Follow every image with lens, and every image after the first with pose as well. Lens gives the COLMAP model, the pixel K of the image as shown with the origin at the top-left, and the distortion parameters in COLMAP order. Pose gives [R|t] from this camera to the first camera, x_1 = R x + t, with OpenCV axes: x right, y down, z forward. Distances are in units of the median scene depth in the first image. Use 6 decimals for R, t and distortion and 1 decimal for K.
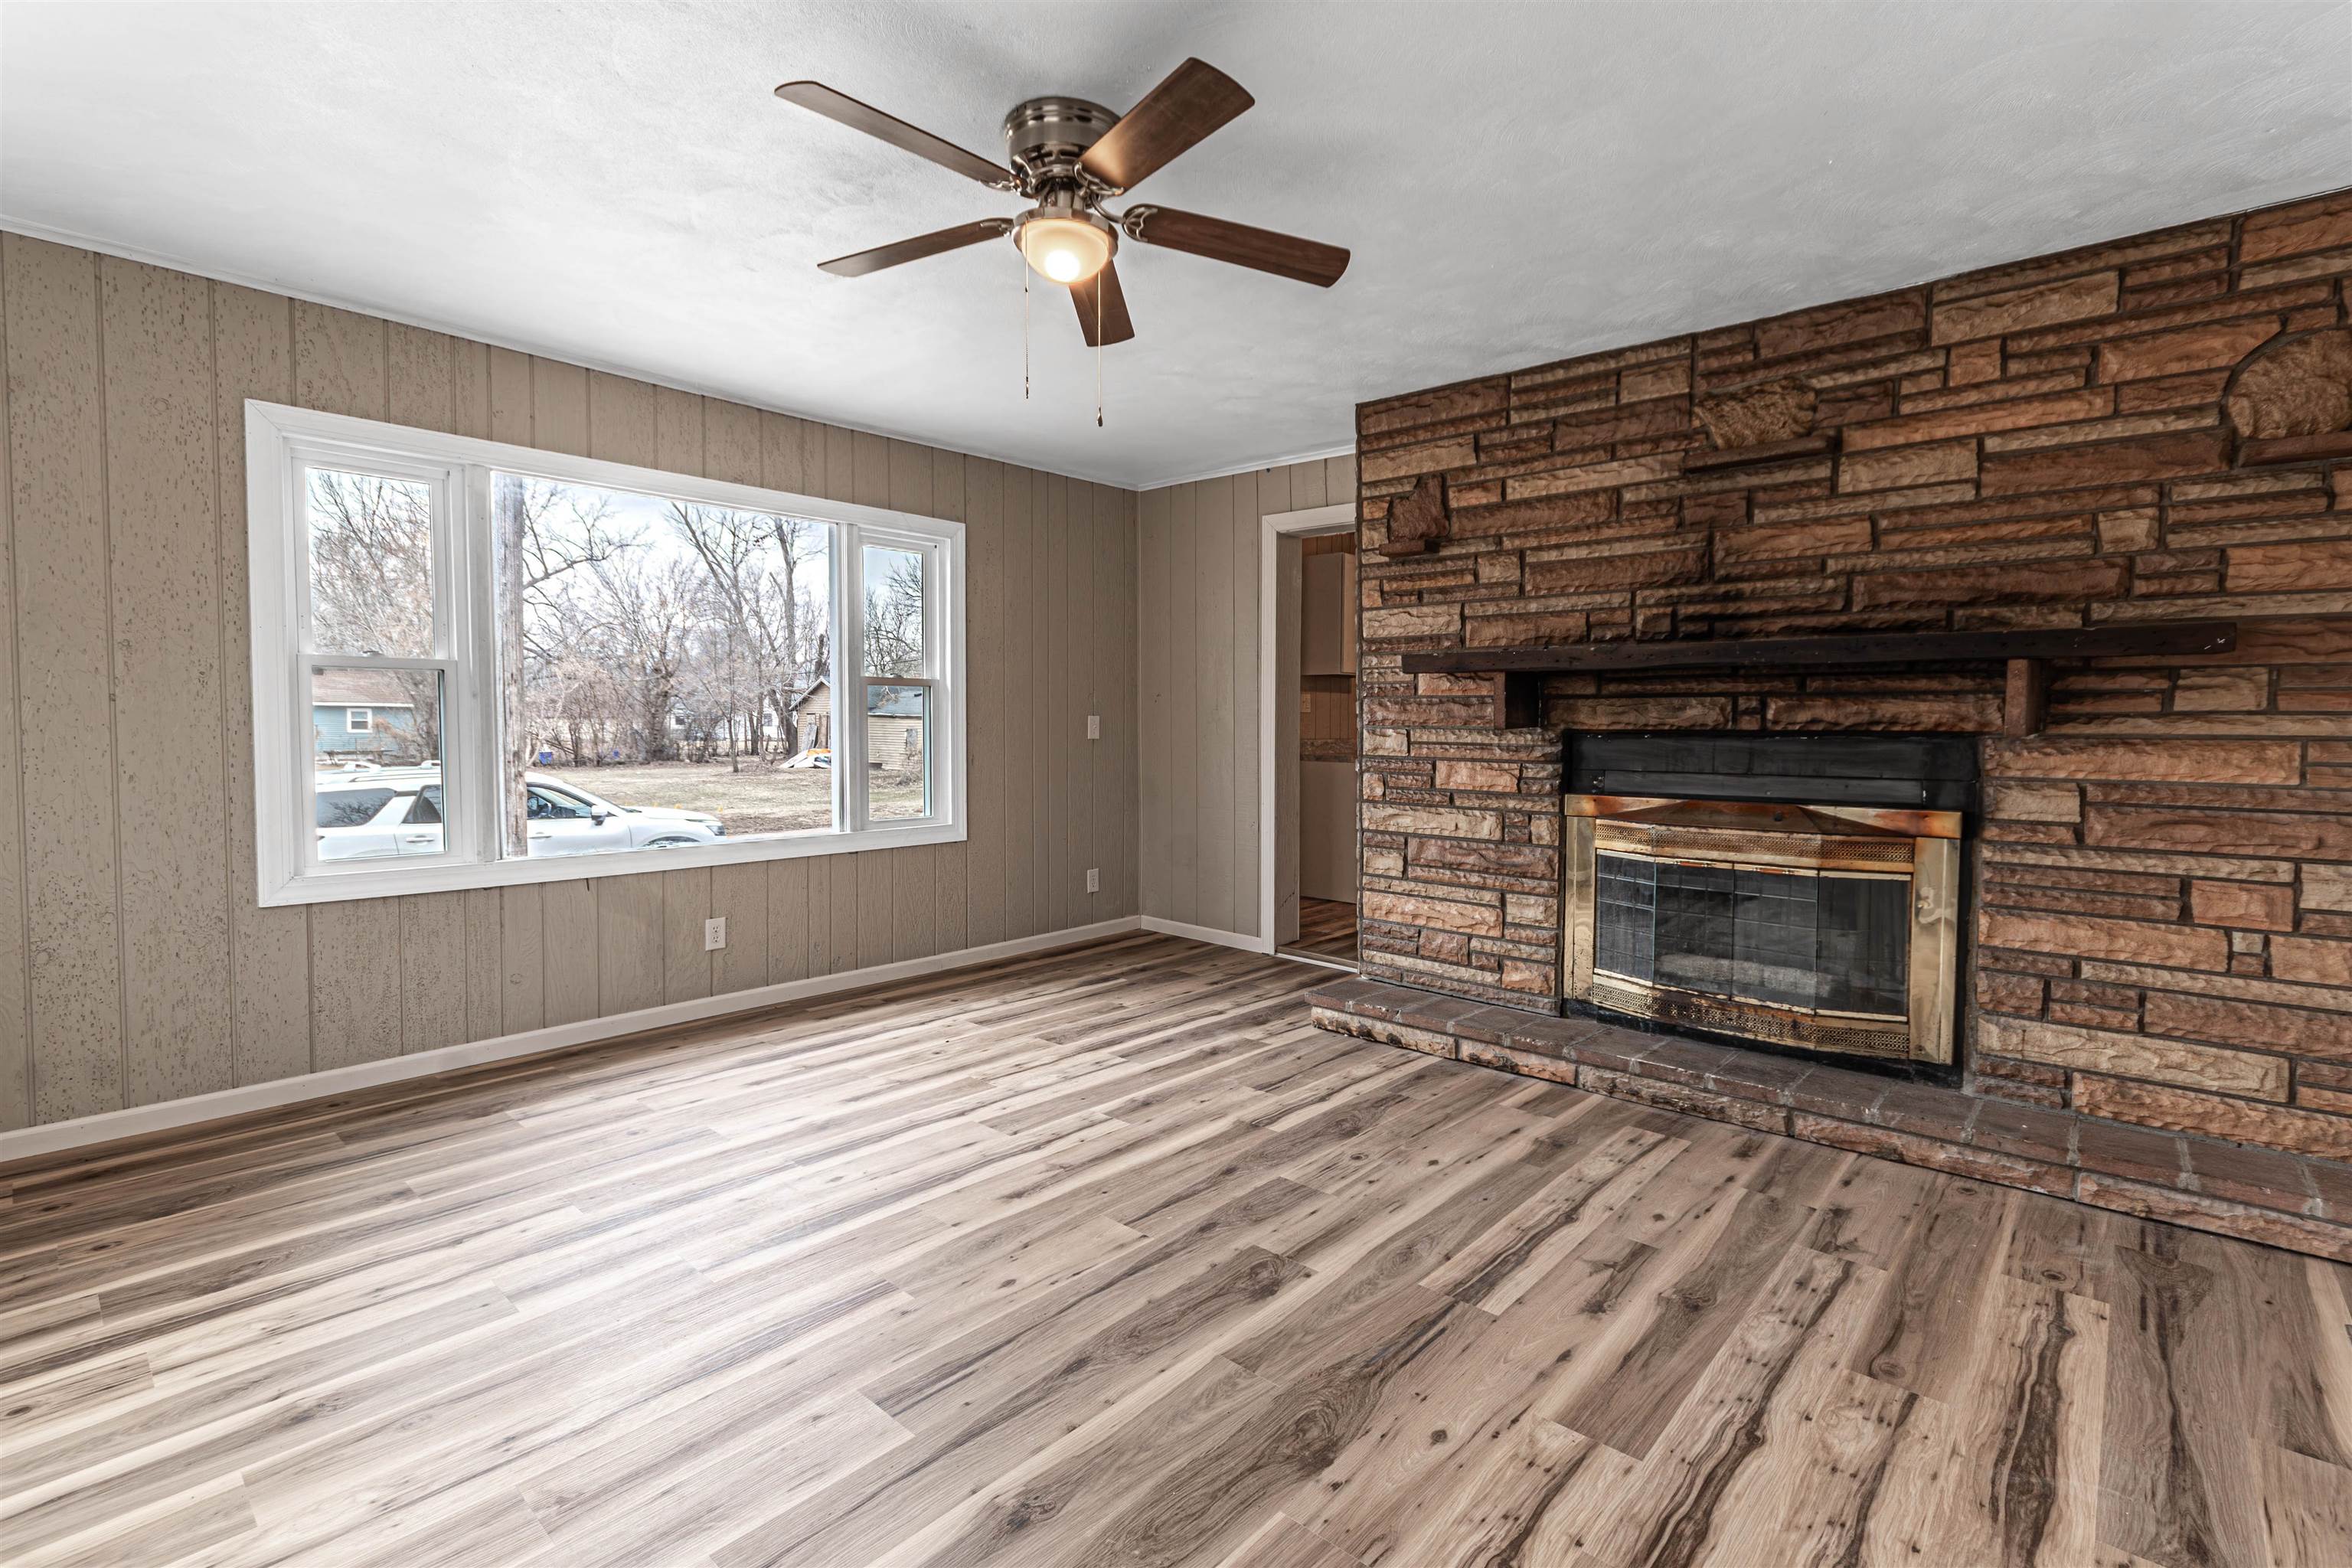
lens RADIAL K [[1057.7, 0, 1179.2], [0, 1057.7, 757.4], [0, 0, 1]] dist [0.000449, 0.000110]
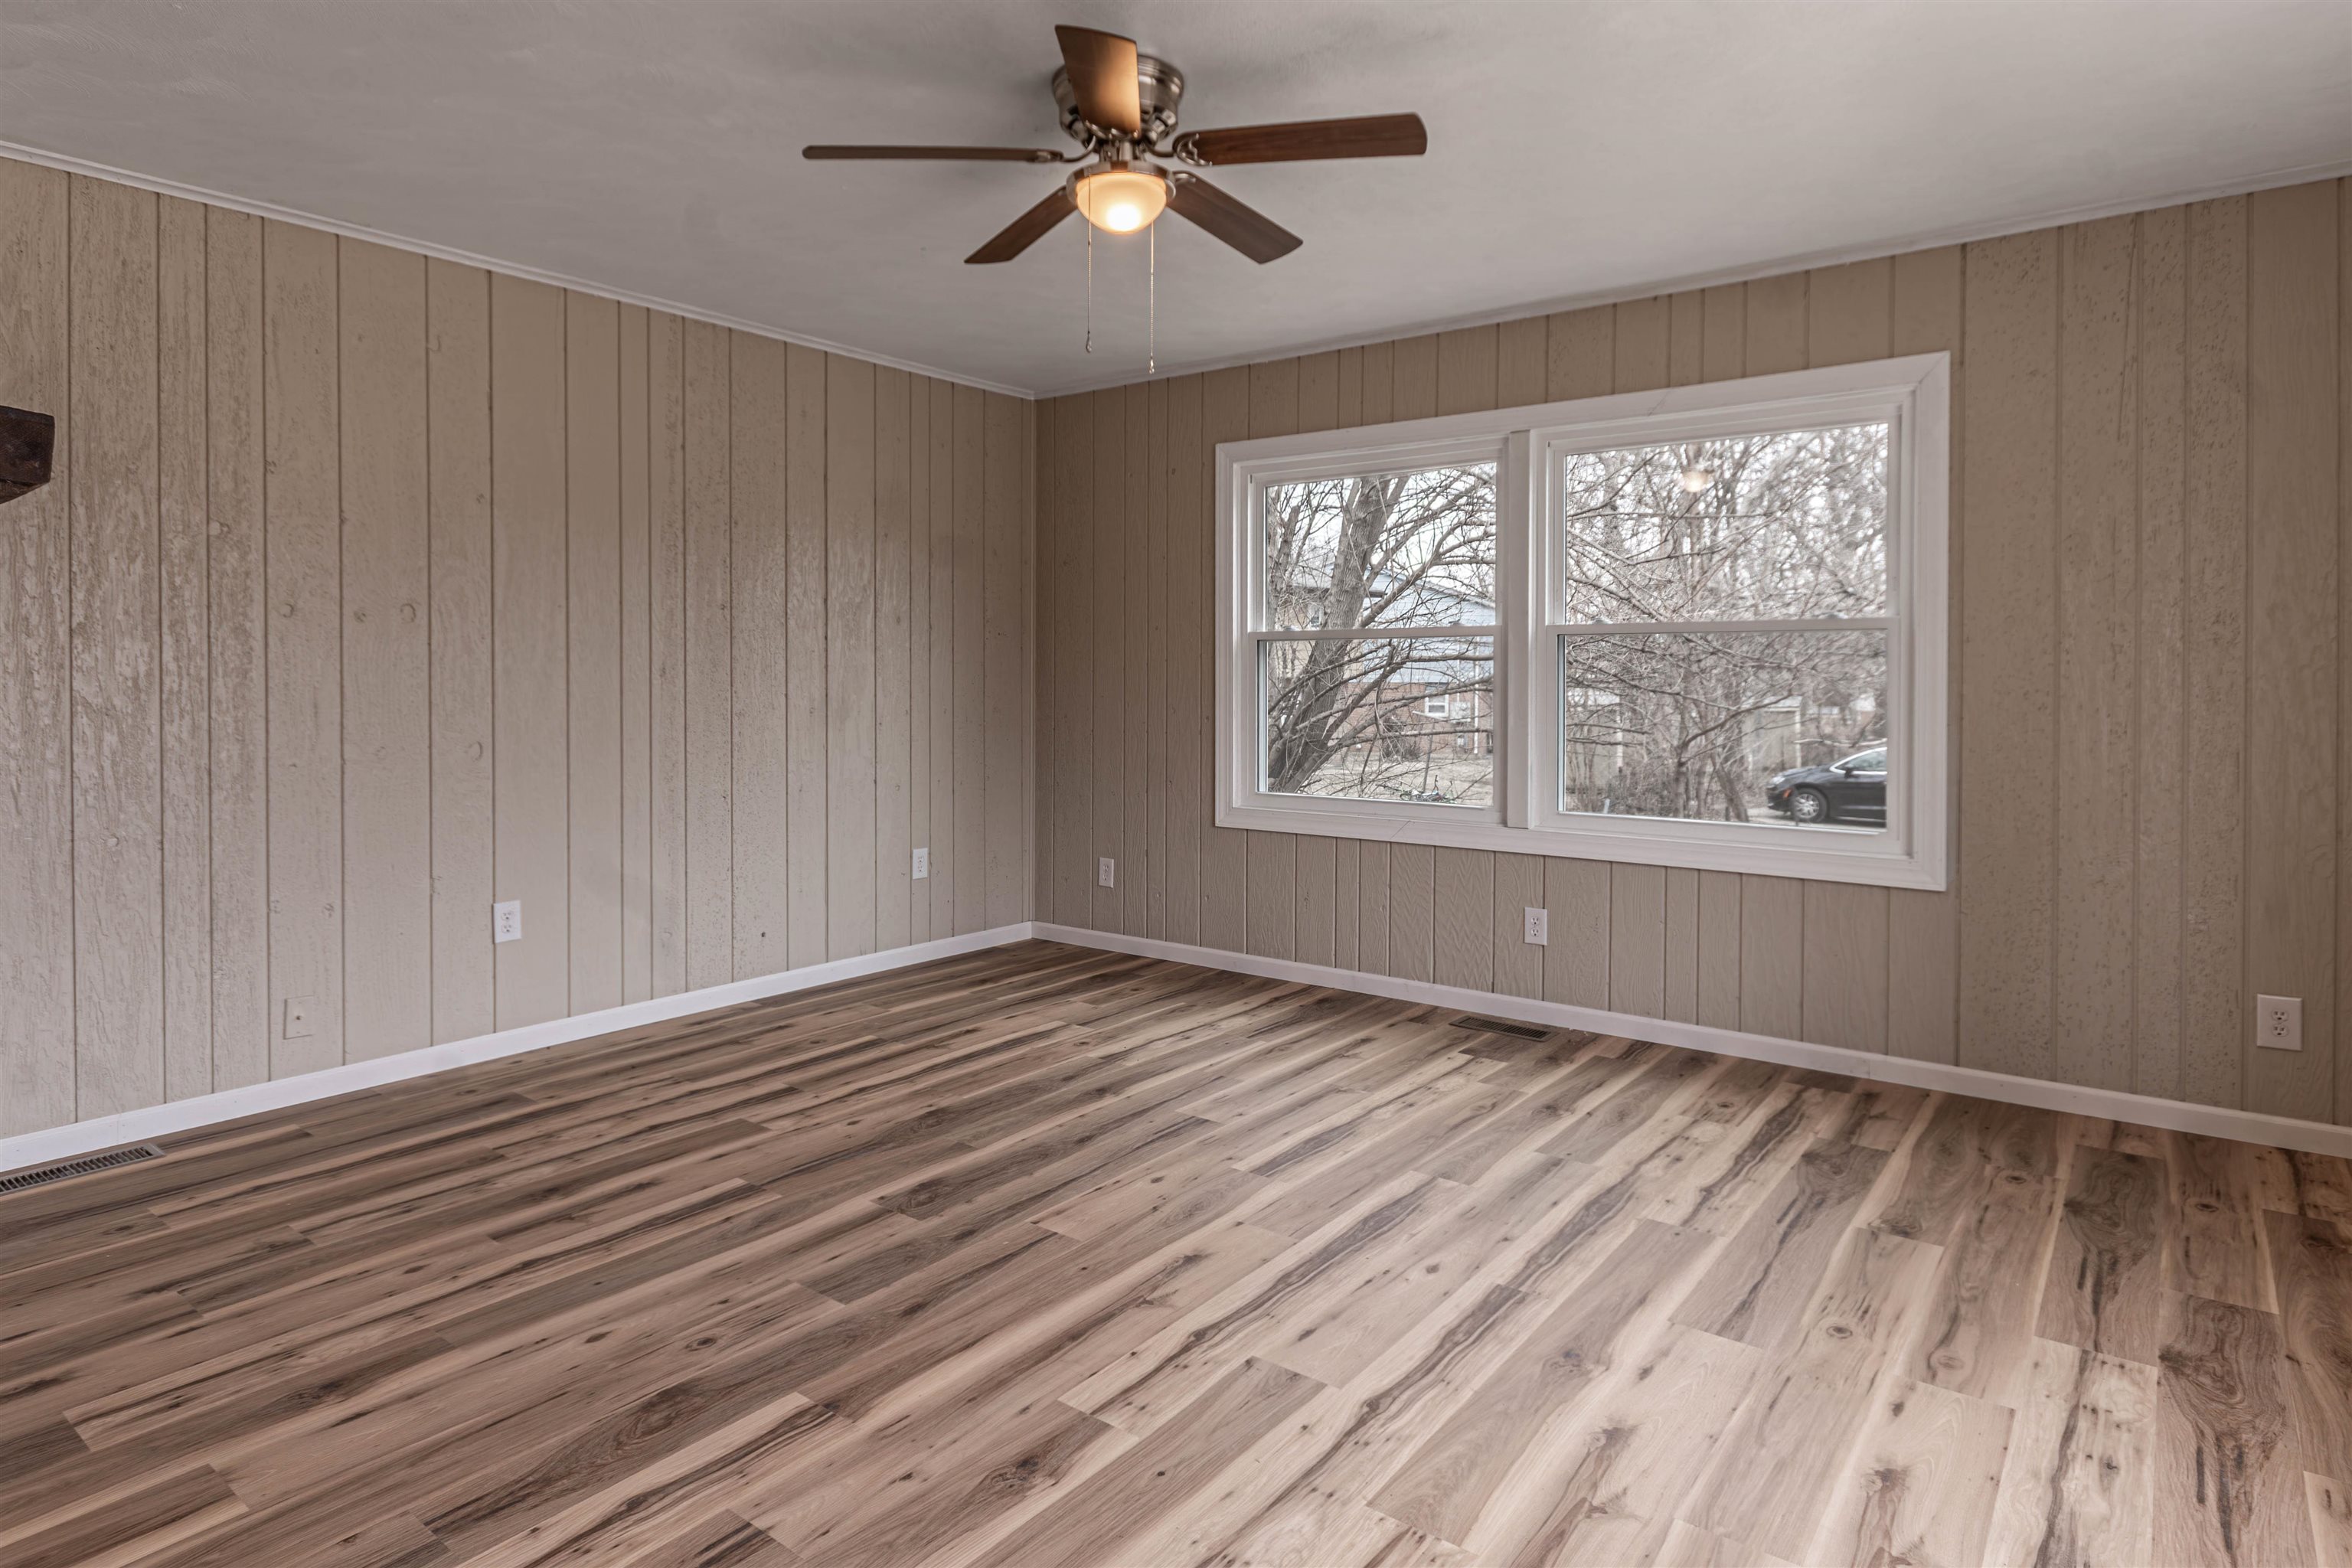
lens RADIAL K [[1285.9, 0, 1223.2], [0, 1285.9, 702.7], [0, 0, 1]] dist [-0.002917, -0.000344]
pose [[-0.994382, -0.005207, -0.105722, -0.051126], [-0.009748, 0.999050, 0.042474, -0.043876], [0.105400, 0.043266, -0.993488, 1.433157]]
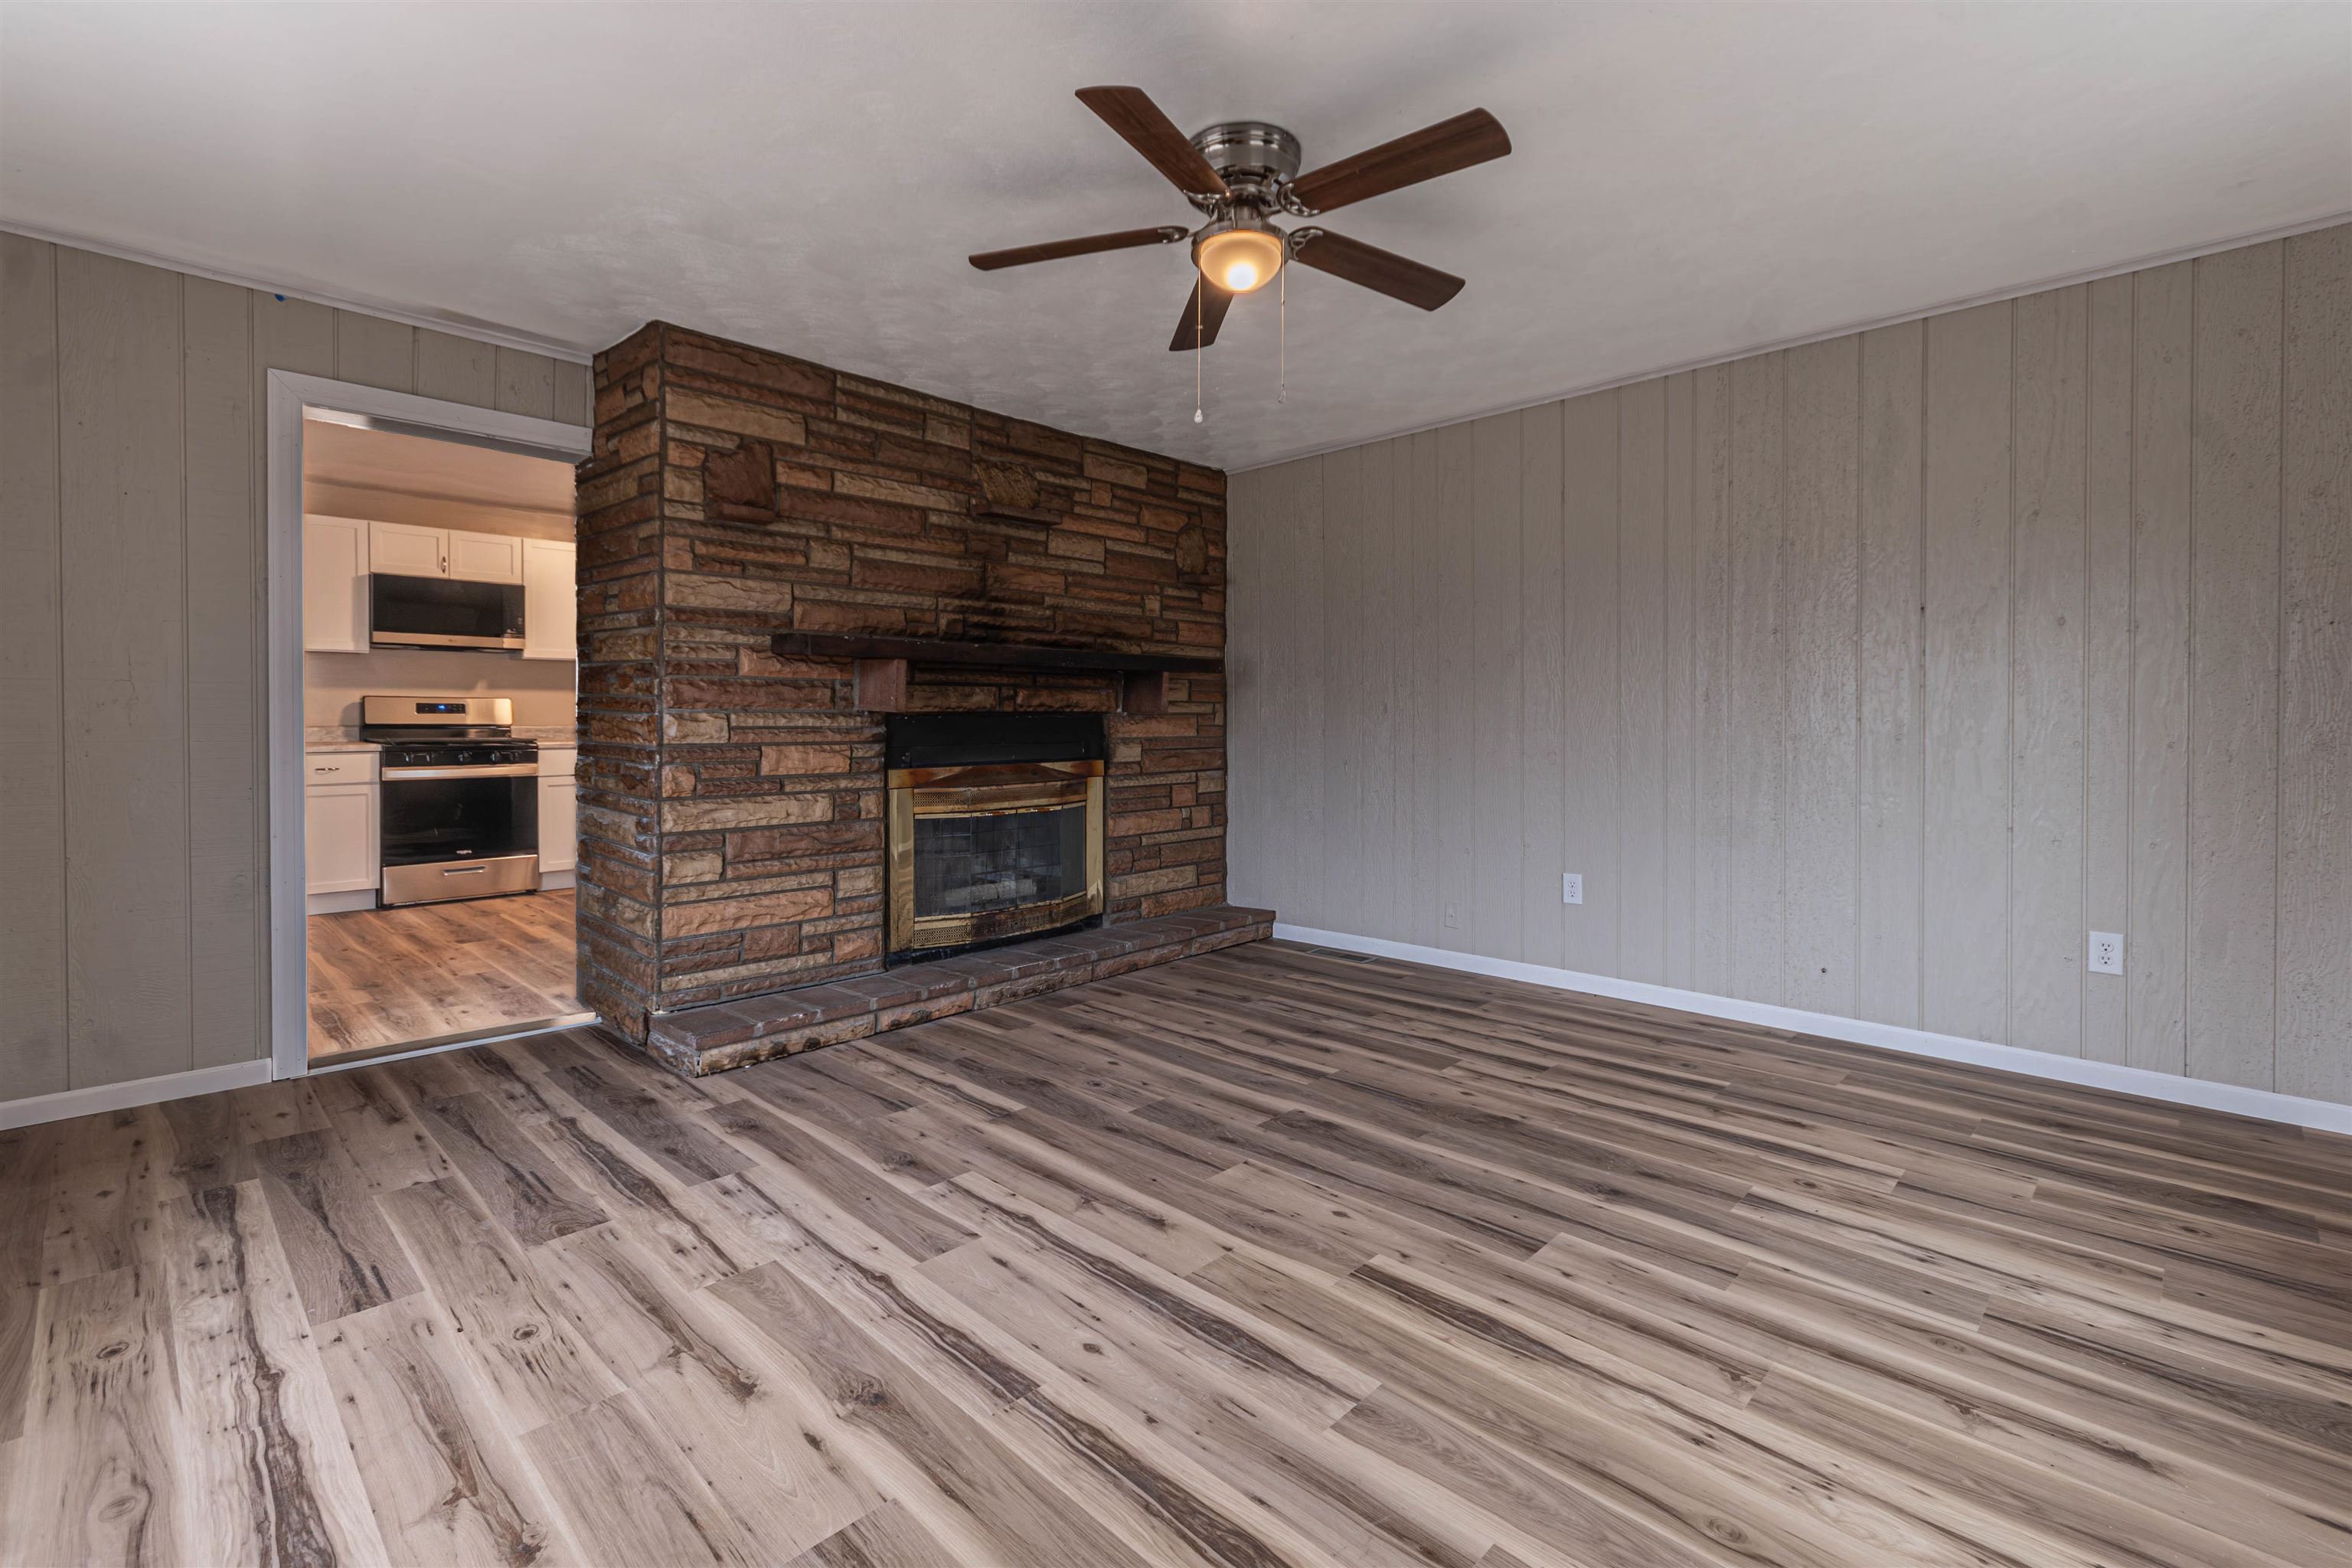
lens RADIAL K [[1059.2, 0, 1176.1], [0, 1059.2, 722.6], [0, 0, 1]] dist [0.000565, 0.000163]
pose [[0.038771, -0.014856, 0.999138, -0.770846], [0.031023, 0.999425, 0.013656, -0.021820], [-0.998766, 0.030467, 0.039210, 0.677673]]
